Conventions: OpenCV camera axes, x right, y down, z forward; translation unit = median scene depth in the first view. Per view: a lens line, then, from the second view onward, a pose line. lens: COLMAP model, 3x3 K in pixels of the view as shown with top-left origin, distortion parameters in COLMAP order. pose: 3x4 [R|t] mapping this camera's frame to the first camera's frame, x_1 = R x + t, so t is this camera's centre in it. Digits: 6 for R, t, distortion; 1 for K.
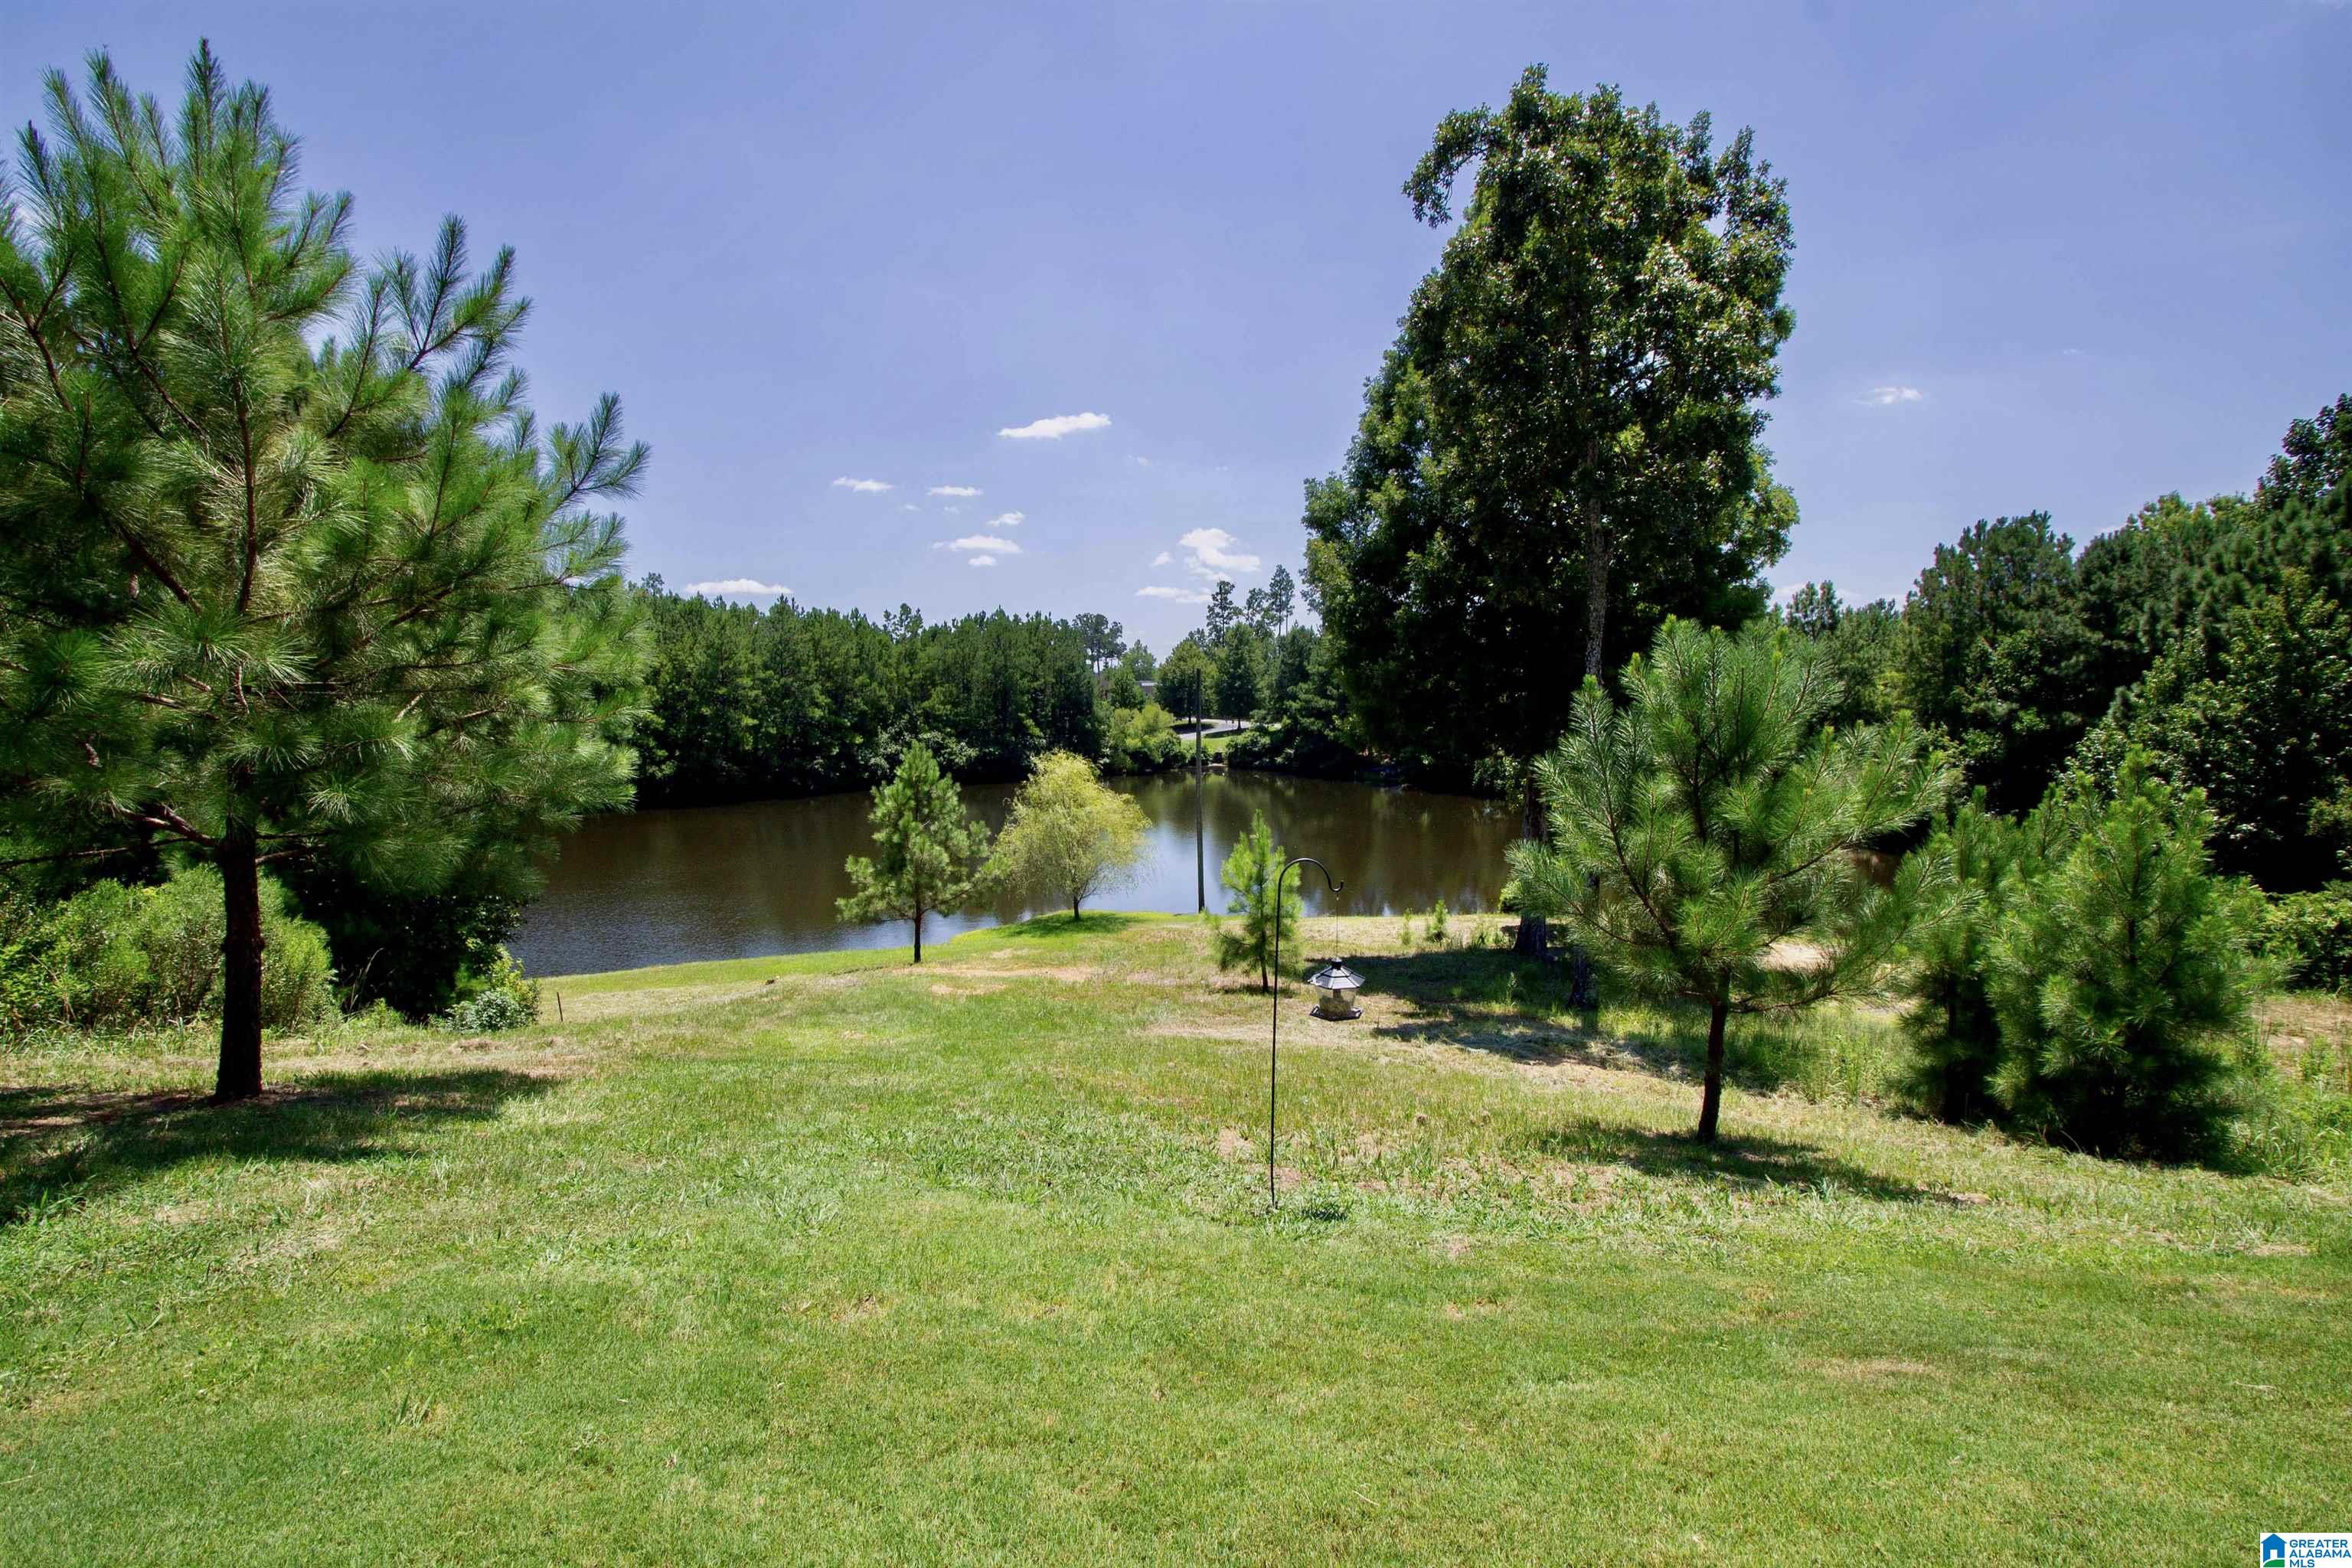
lens RADIAL K [[1108.1, 0, 1171.7], [0, 1108.1, 775.7], [0, 0, 1]] dist [-0.018736, 0.001959]
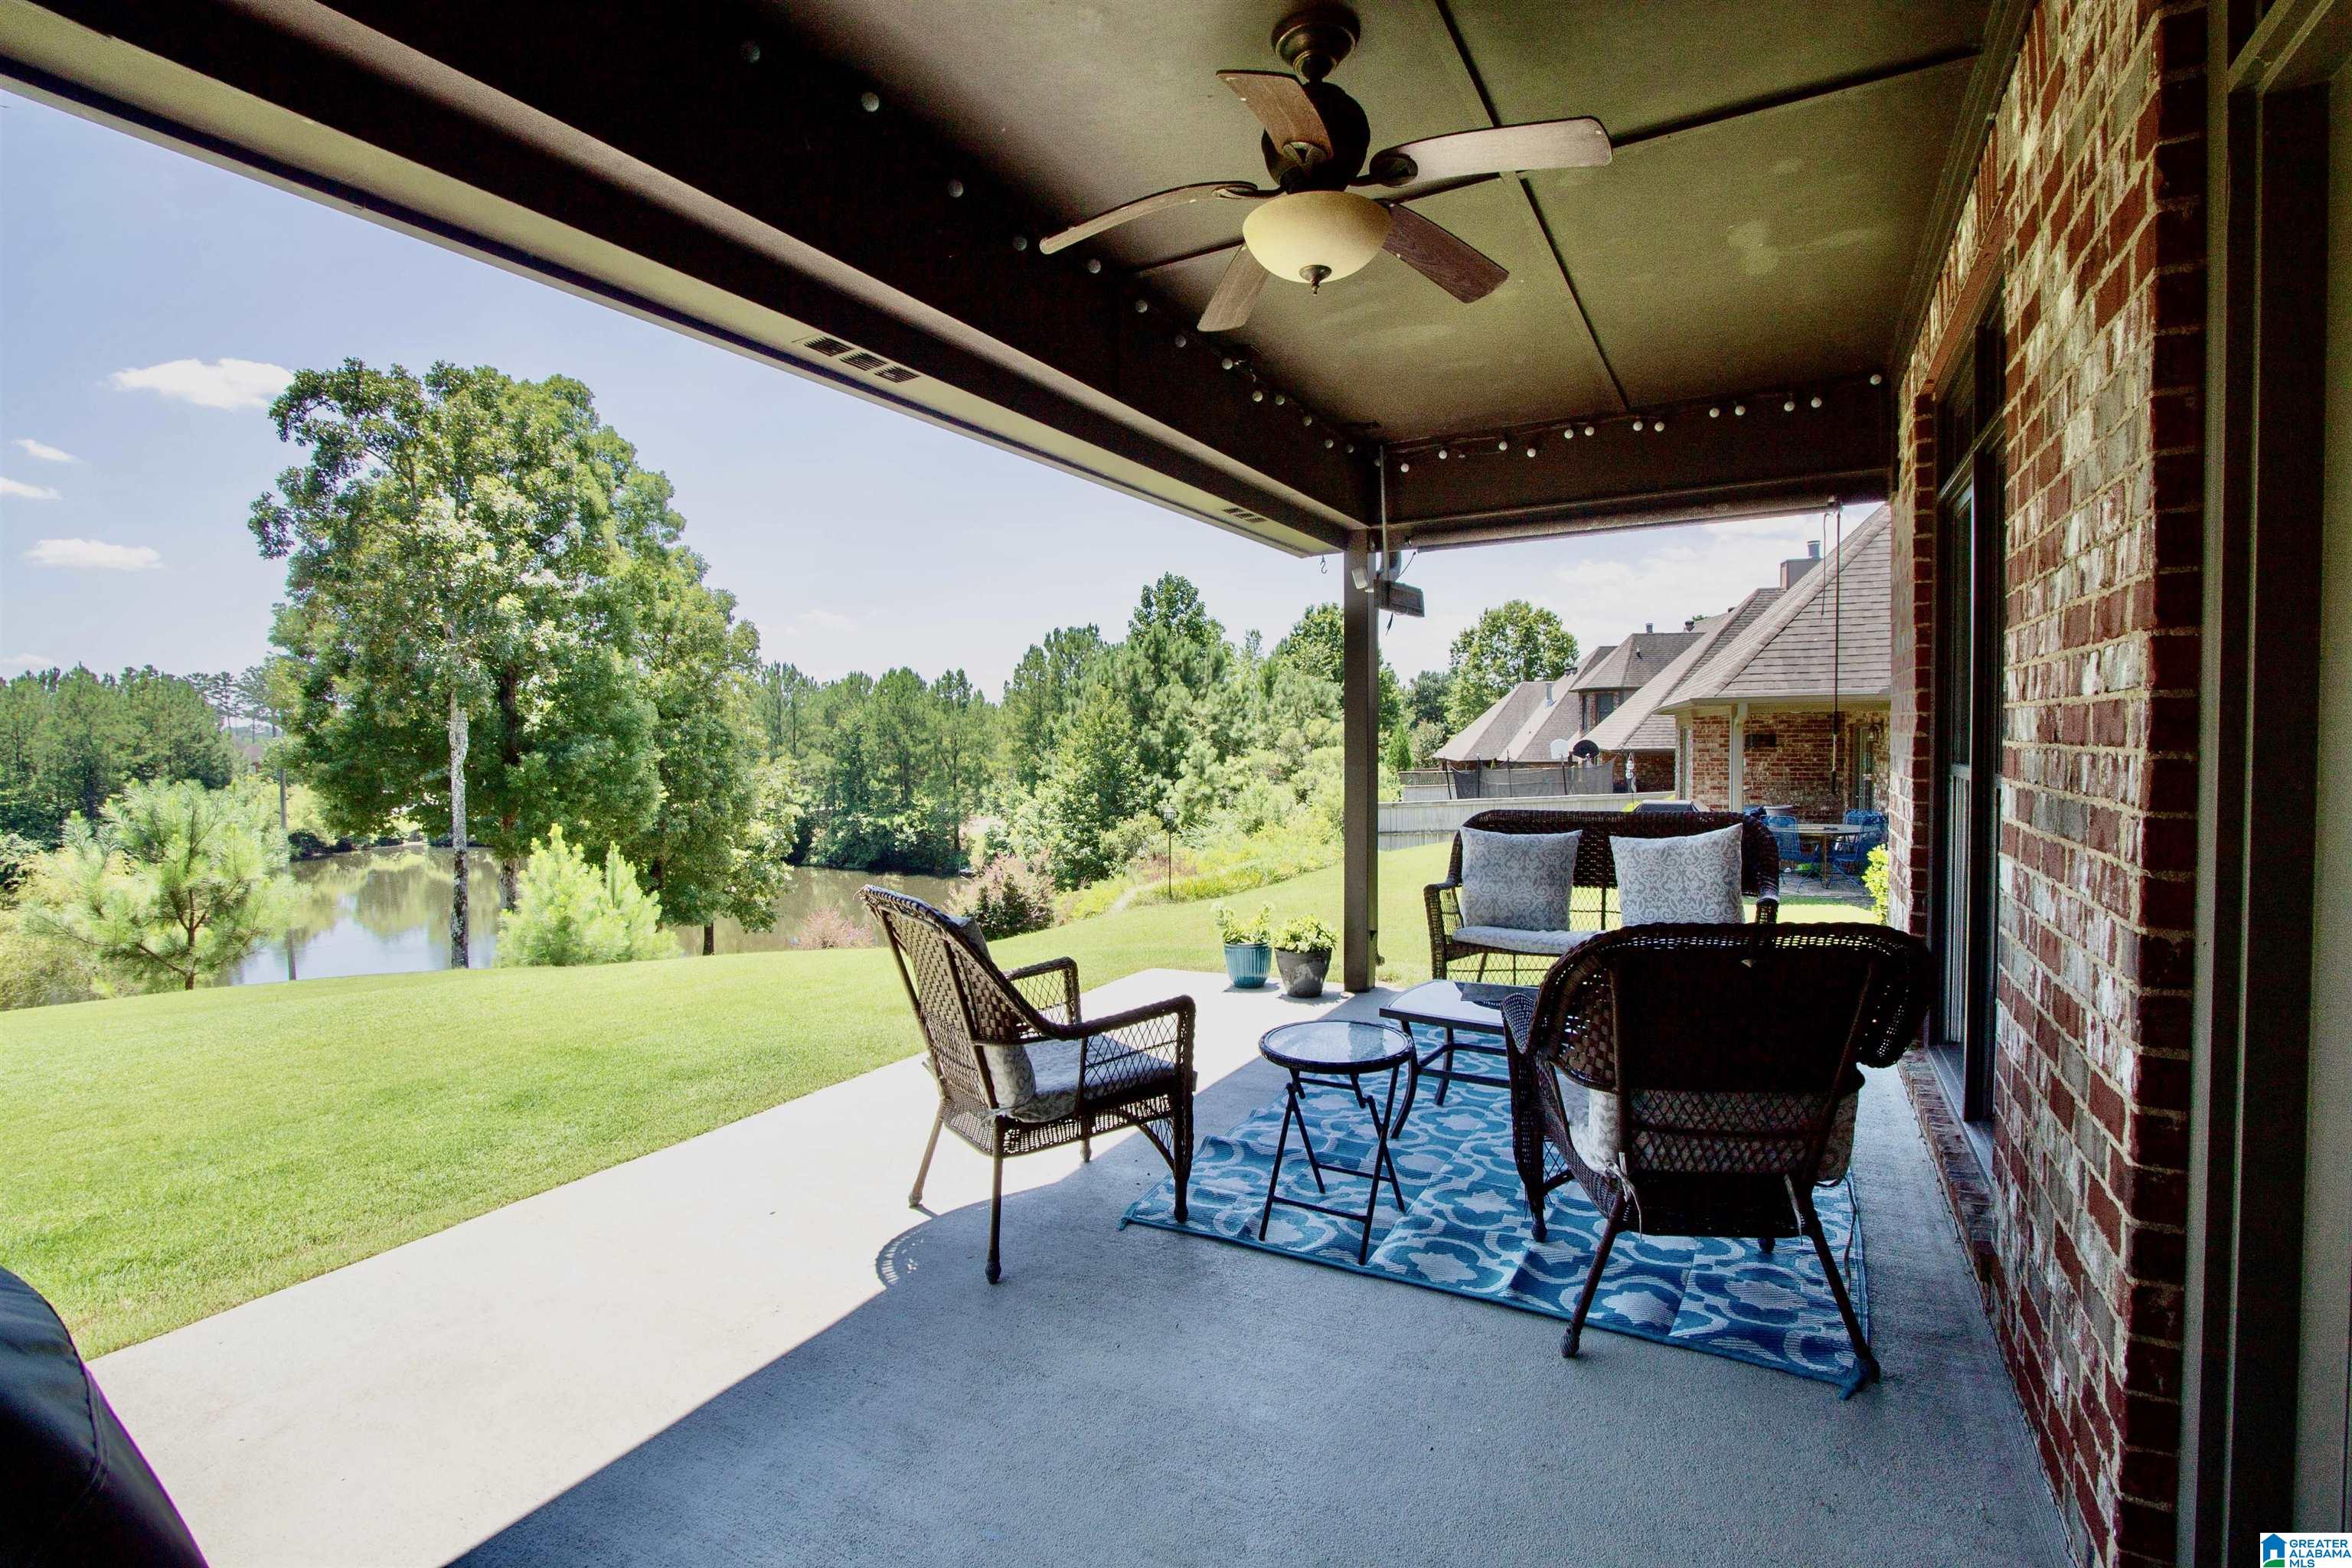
lens RADIAL K [[1108.1, 0, 1178.3], [0, 1108.1, 788.6], [0, 0, 1]] dist [-0.018736, 0.001959]
pose [[0.823224, -0.030540, 0.566895, 0.085052], [0.054343, 0.998206, -0.025139, 0.003316], [-0.565110, 0.051501, 0.823407, -0.167479]]
